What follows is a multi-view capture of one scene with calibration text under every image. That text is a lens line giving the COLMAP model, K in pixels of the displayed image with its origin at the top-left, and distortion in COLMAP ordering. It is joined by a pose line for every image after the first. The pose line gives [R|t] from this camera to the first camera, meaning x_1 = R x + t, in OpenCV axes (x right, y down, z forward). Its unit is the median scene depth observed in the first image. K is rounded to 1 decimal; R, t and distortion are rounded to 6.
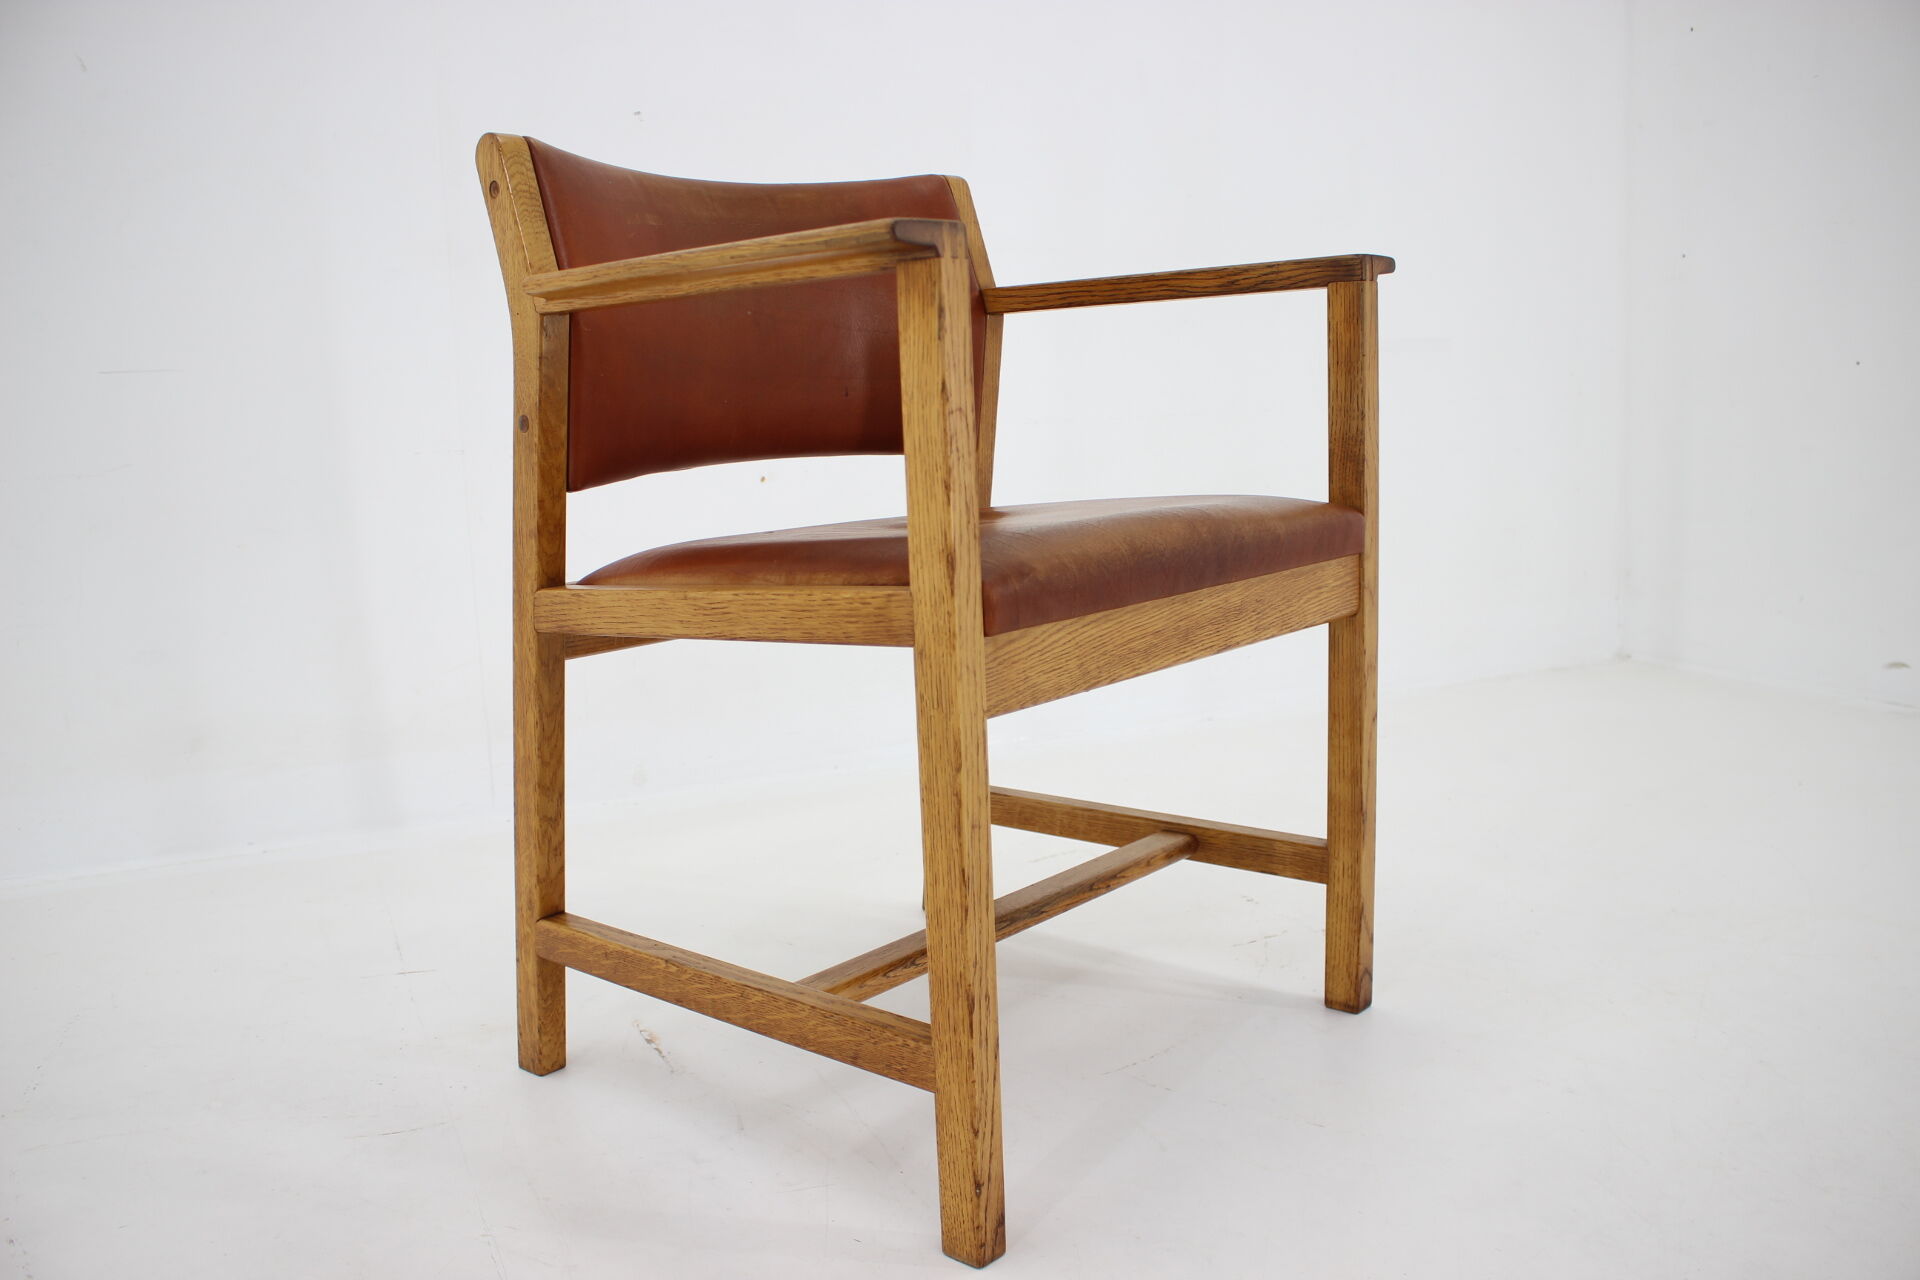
lens RADIAL K [[1611.5, 0, 970.0], [0, 1611.5, 648.7], [0, 0, 1]] dist [-0.152816, 0.111094]
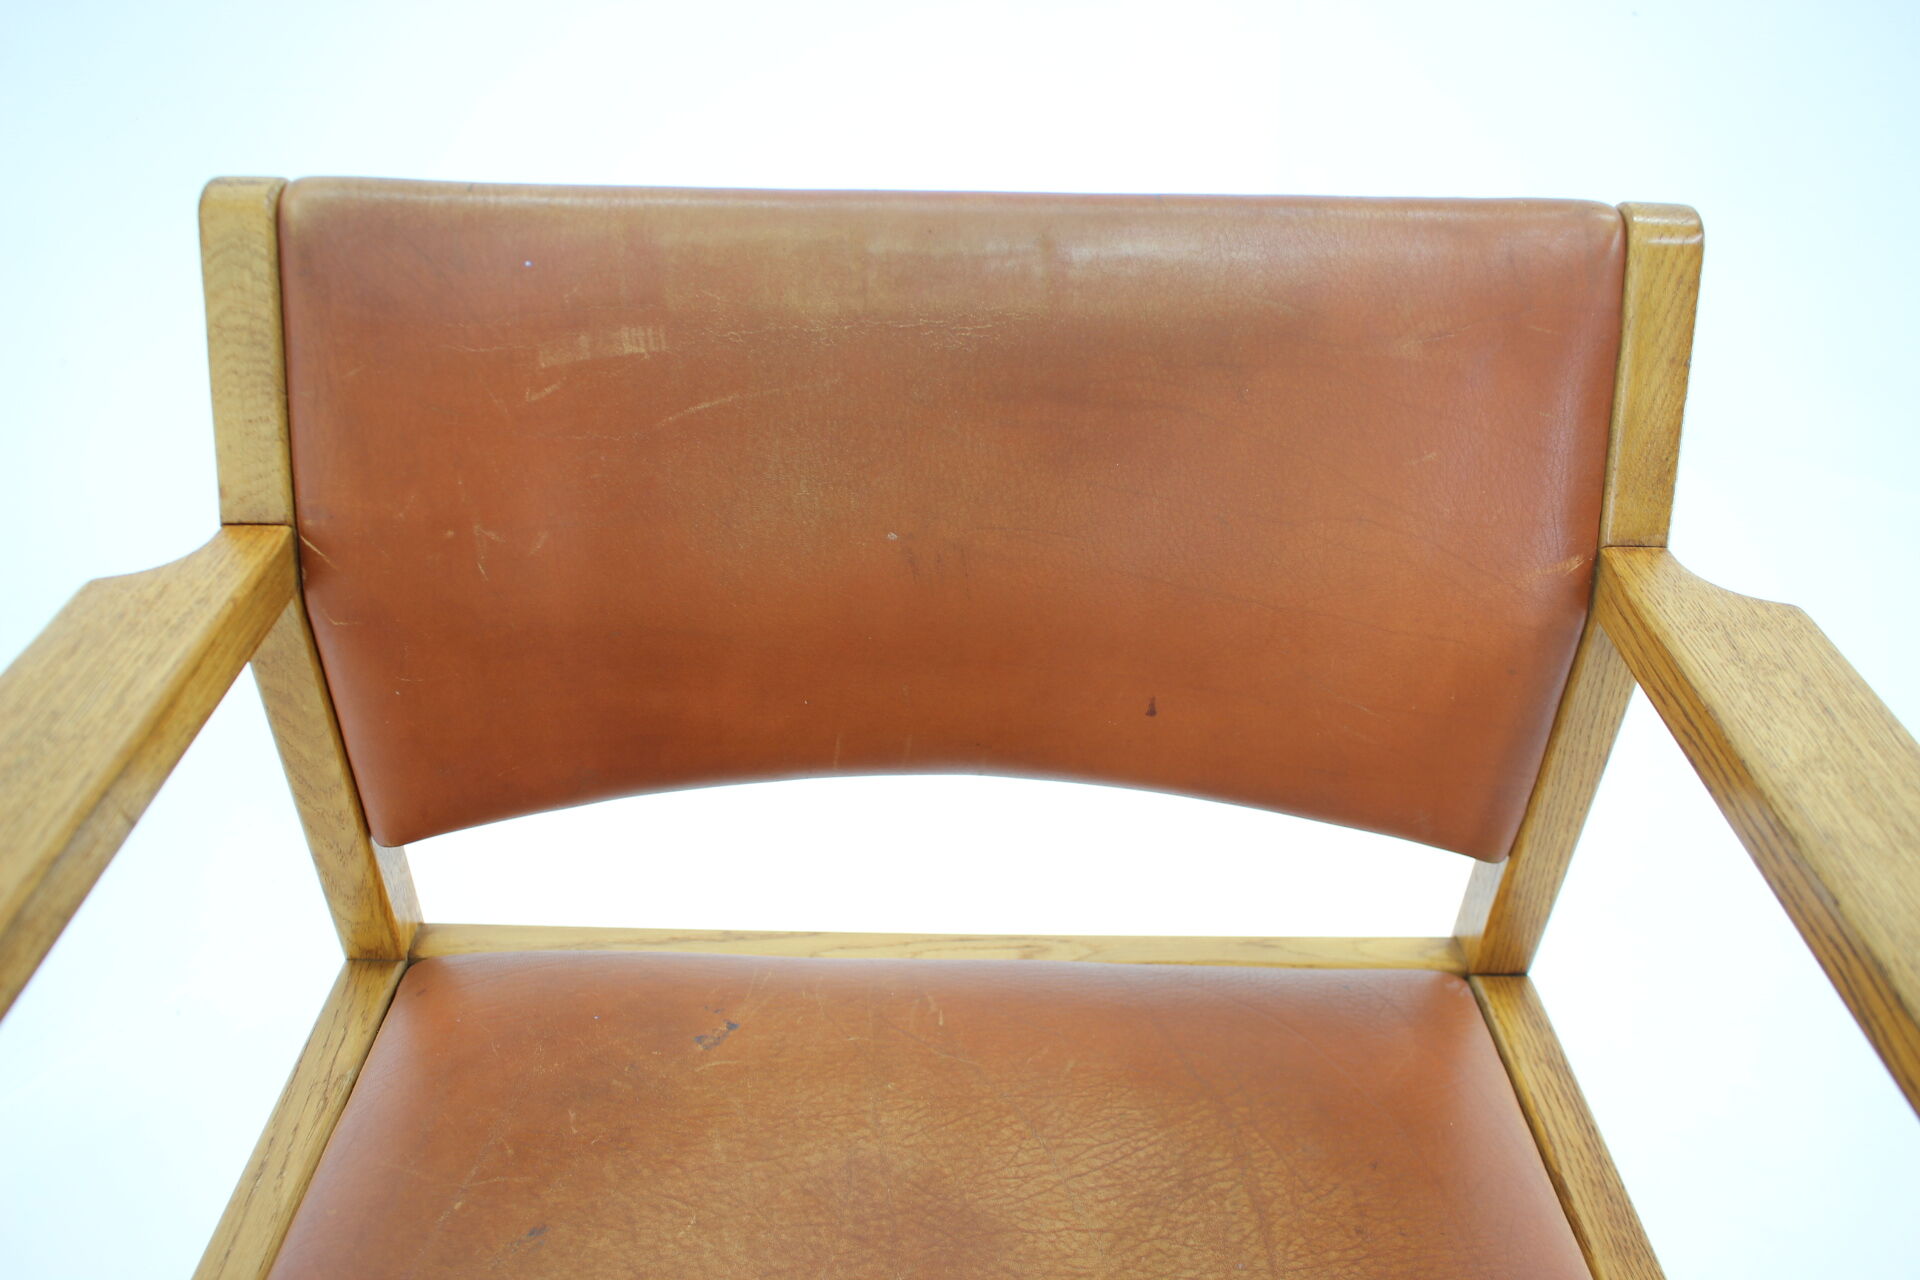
lens RADIAL K [[1699.1, 0, 964.7], [0, 1699.1, 679.2], [0, 0, 1]] dist [-0.142087, 0.103202]
pose [[0.657264, 0.449031, -0.605289, 0.219690], [-0.173056, 0.871592, 0.458670, -0.481916], [0.733523, -0.196718, 0.650574, 0.845013]]
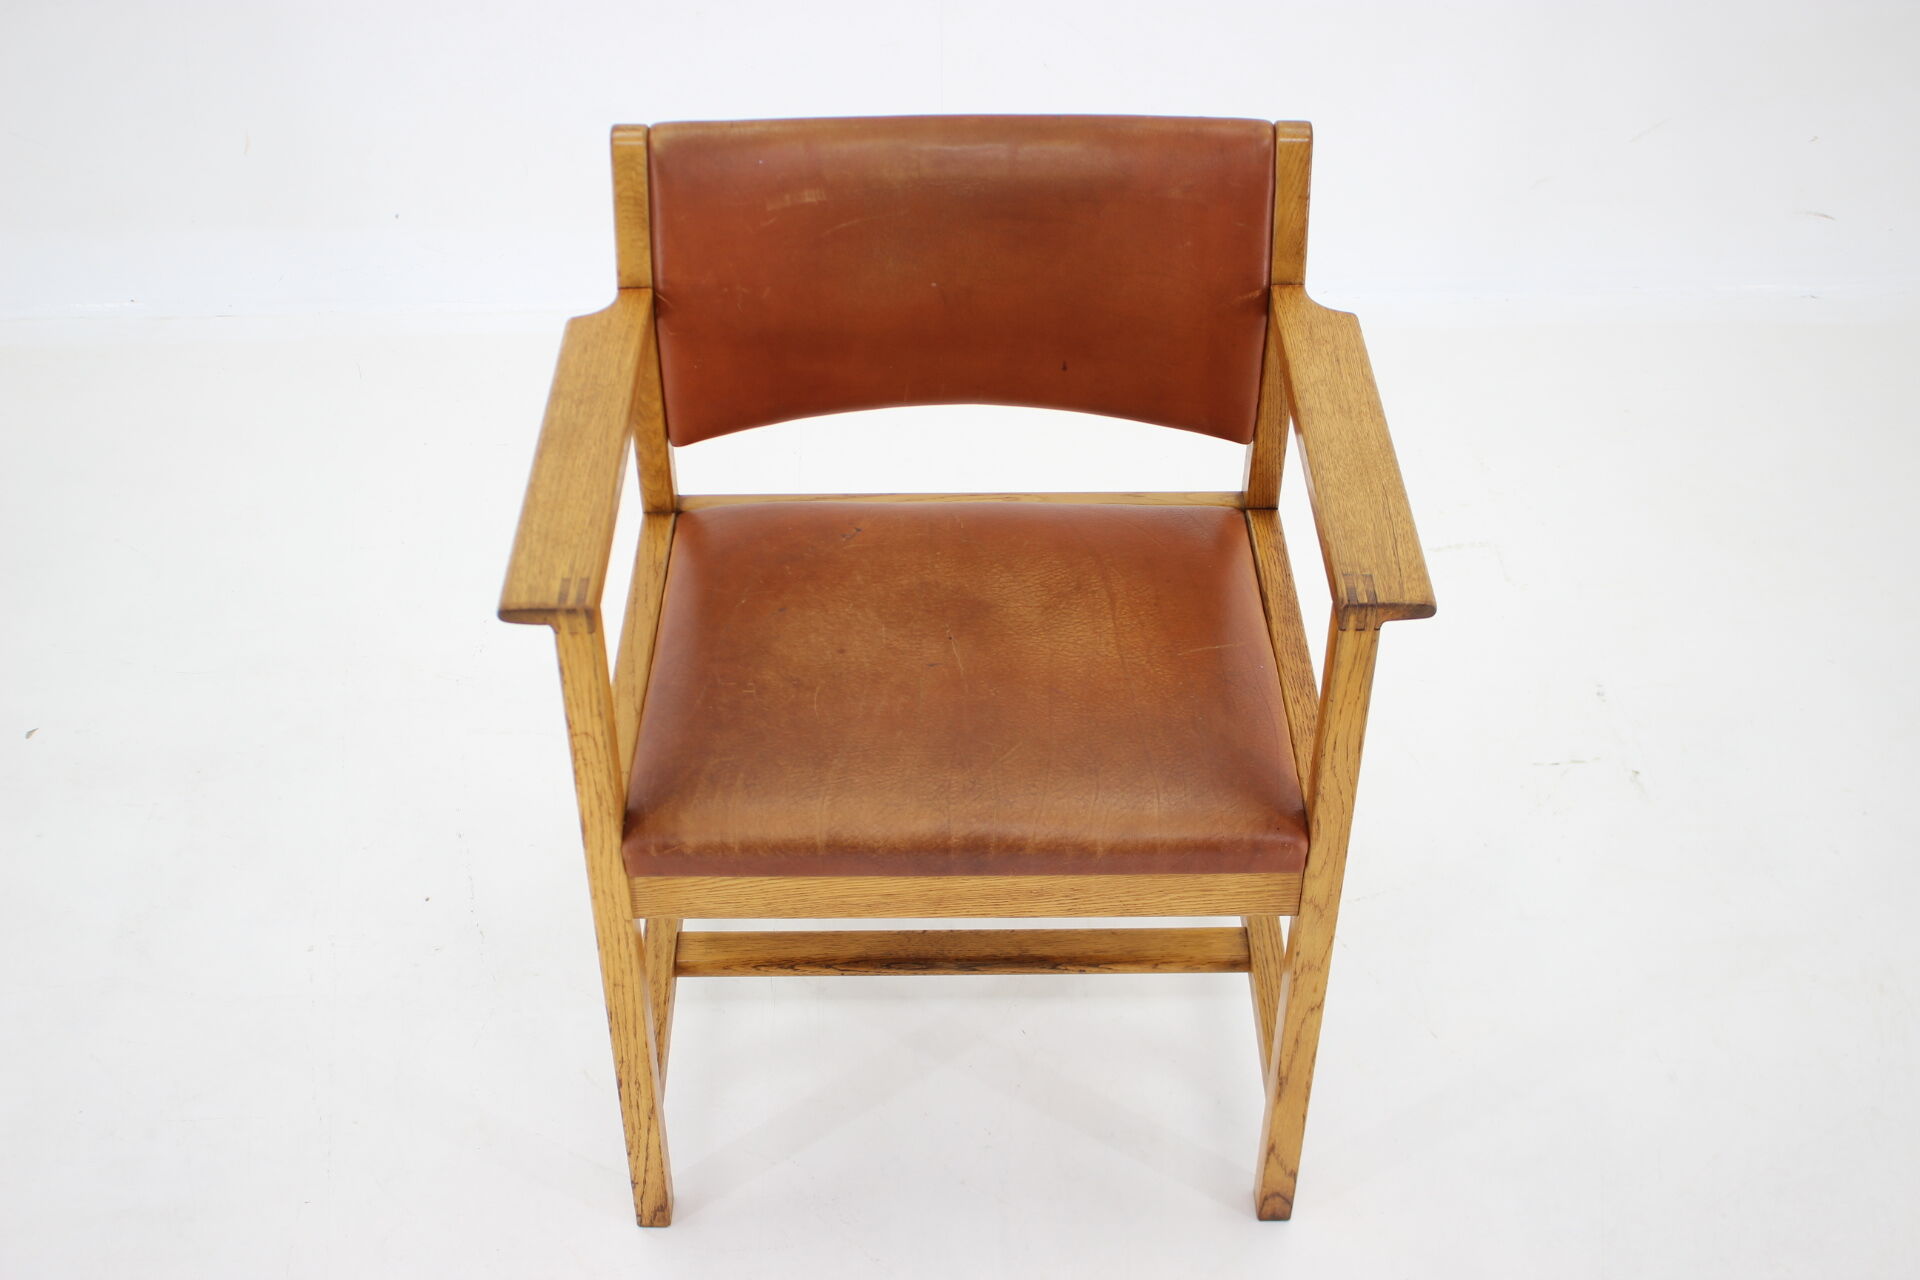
lens RADIAL K [[2413.7, 0, 965.6], [0, 2413.7, 672.4], [0, 0, 1]] dist [-0.071883, 0.000000]
pose [[0.662523, 0.510368, -0.548259, 0.910040], [-0.152187, 0.808398, 0.568623, -0.998567], [0.733418, -0.293288, 0.613254, 0.114373]]
